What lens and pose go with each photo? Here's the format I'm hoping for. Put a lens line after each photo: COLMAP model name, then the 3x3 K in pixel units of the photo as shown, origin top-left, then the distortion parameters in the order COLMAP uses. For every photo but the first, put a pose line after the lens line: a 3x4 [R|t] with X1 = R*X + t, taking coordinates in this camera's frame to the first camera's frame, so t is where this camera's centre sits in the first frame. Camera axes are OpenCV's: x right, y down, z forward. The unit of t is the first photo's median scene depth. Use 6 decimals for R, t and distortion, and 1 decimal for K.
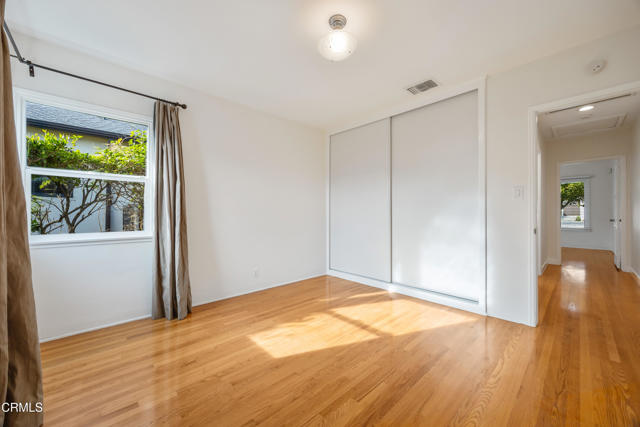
lens RADIAL K [[245.4, 0, 322.8], [0, 245.4, 213.9], [0, 0, 1]] dist [-0.002860, 0.000442]
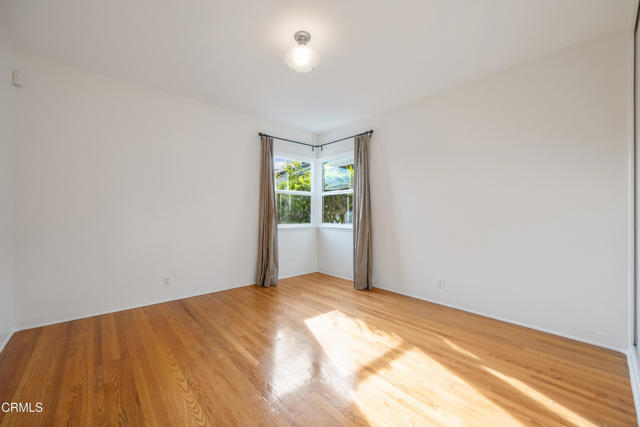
lens RADIAL K [[245.4, 0, 322.4], [0, 245.4, 213.9], [0, 0, 1]] dist [-0.002860, 0.000442]
pose [[-0.024673, -0.001607, -0.999694, 0.839061], [0.000887, 0.999998, -0.001629, -0.016693], [0.999695, -0.000927, -0.024672, 0.786316]]
